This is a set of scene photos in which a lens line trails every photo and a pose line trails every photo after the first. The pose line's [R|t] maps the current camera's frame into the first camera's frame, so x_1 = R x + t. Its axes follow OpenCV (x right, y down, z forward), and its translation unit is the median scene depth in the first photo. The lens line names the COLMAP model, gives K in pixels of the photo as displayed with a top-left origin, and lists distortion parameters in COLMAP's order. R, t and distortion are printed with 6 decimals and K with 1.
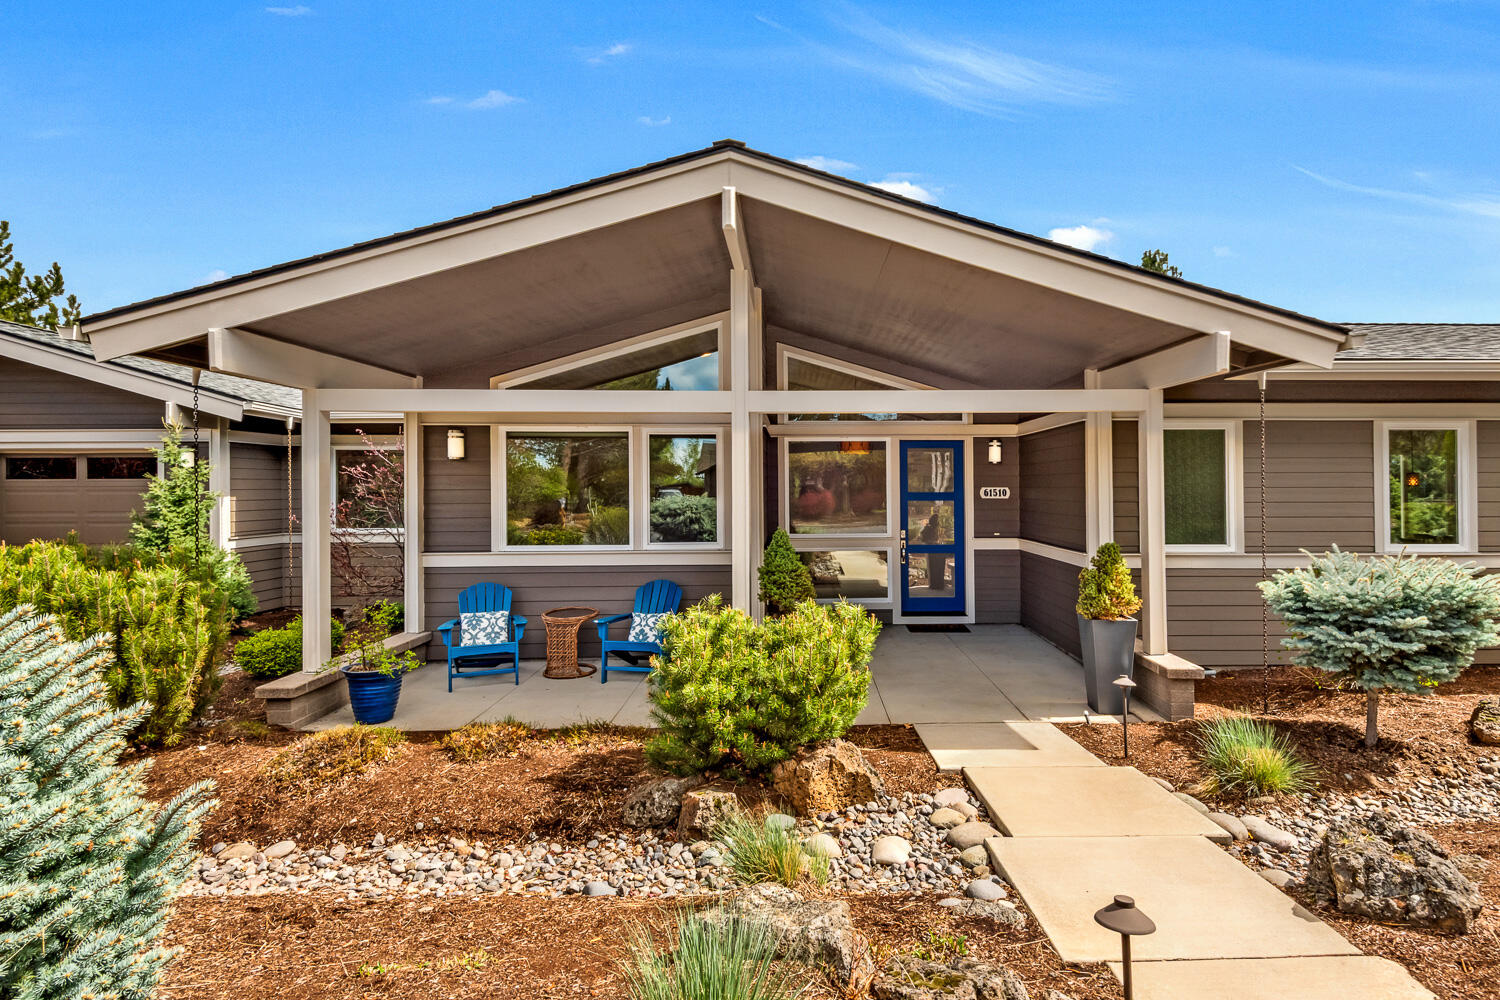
lens RADIAL K [[764.6, 0, 808.1], [0, 764.6, 496.6], [0, 0, 1]] dist [0.021436, -0.002382]
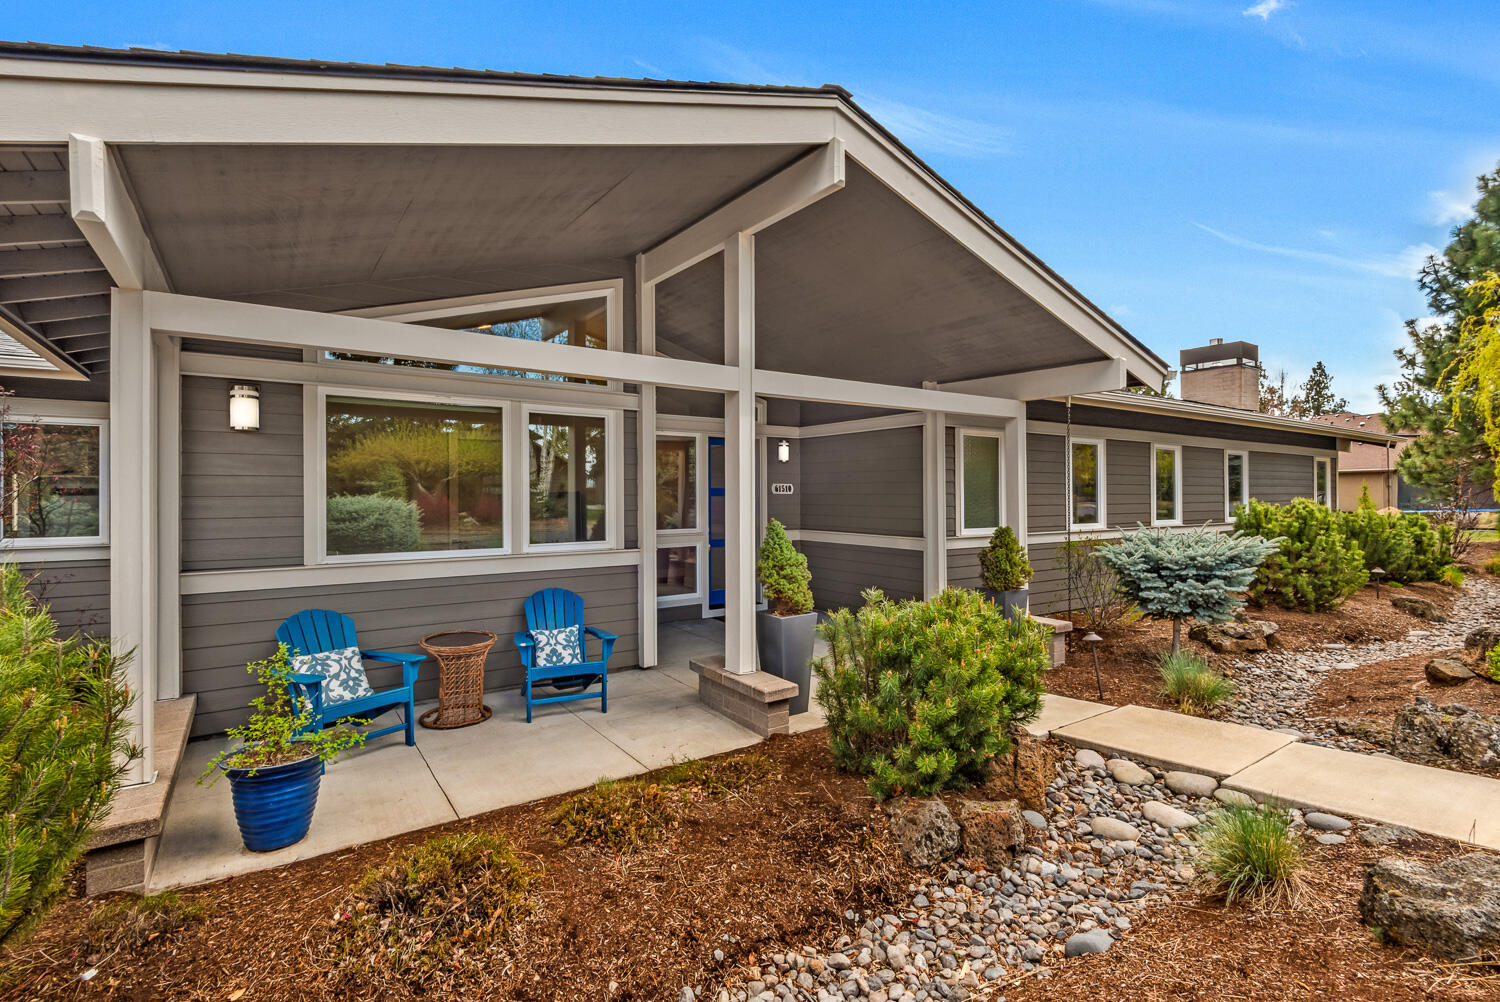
lens RADIAL K [[704.5, 0, 740.1], [0, 704.5, 499.3], [0, 0, 1]] dist [0.004913, -0.002267]
pose [[0.836330, -0.002795, 0.548219, -0.536624], [0.005986, 0.999974, -0.004033, 0.020874], [-0.548194, 0.006654, 0.836325, 0.307110]]
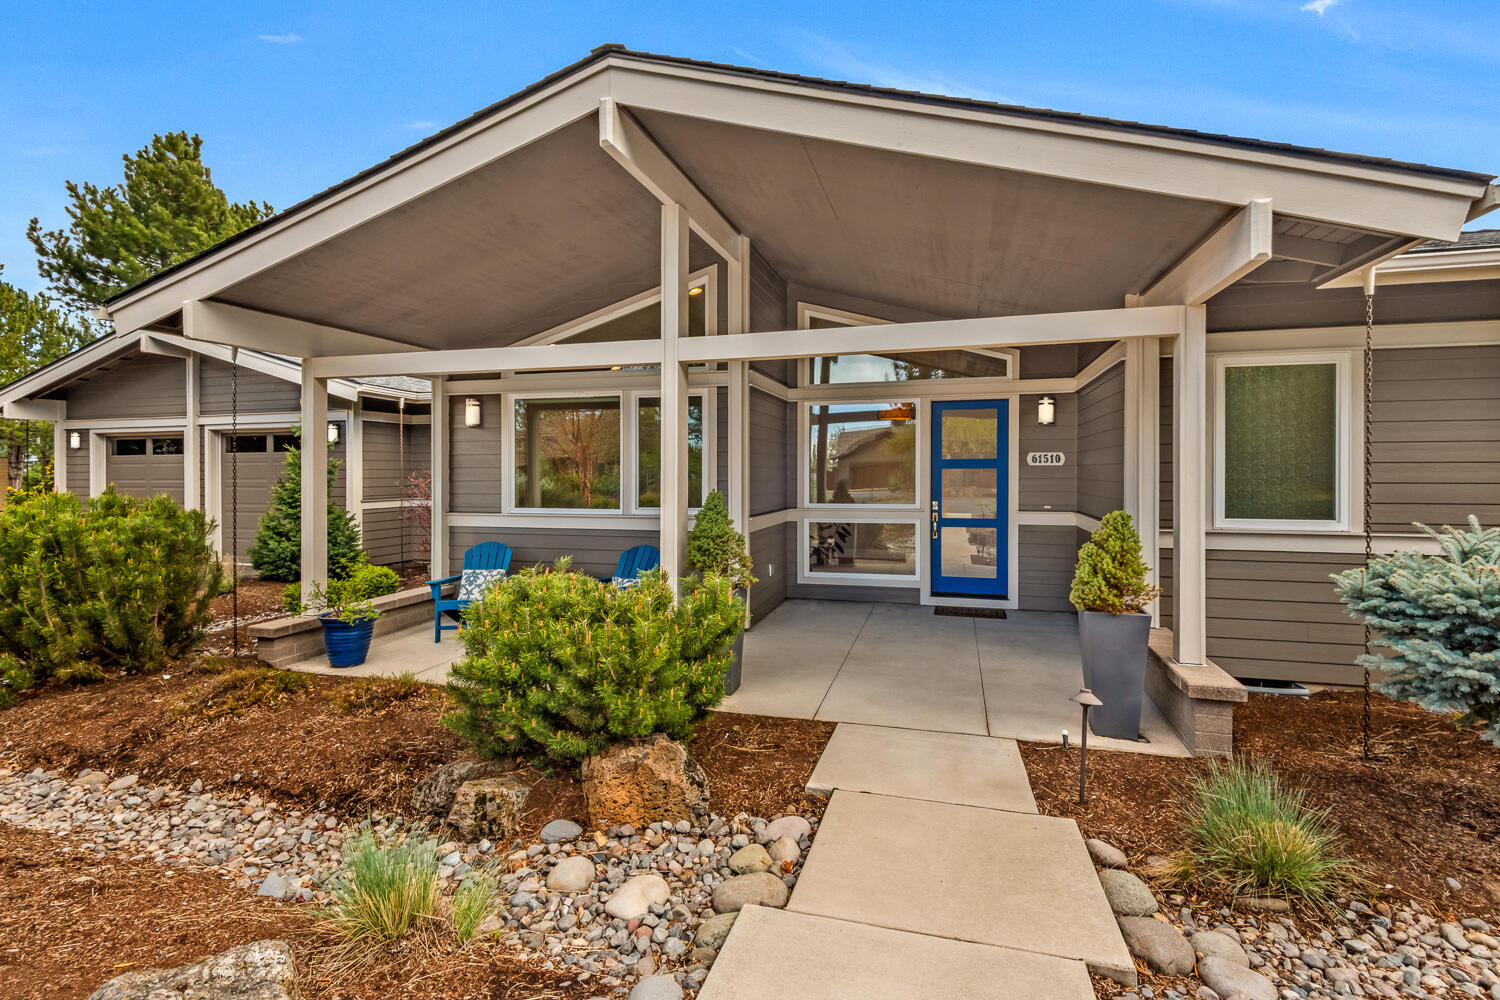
lens RADIAL K [[704.5, 0, 749.3], [0, 704.5, 486.5], [0, 0, 1]] dist [0.004913, -0.002267]
pose [[0.953818, 0.006652, -0.300311, 0.250735], [-0.003881, 0.999944, 0.009823, 0.030140], [0.300359, -0.008203, 0.953791, 0.223523]]
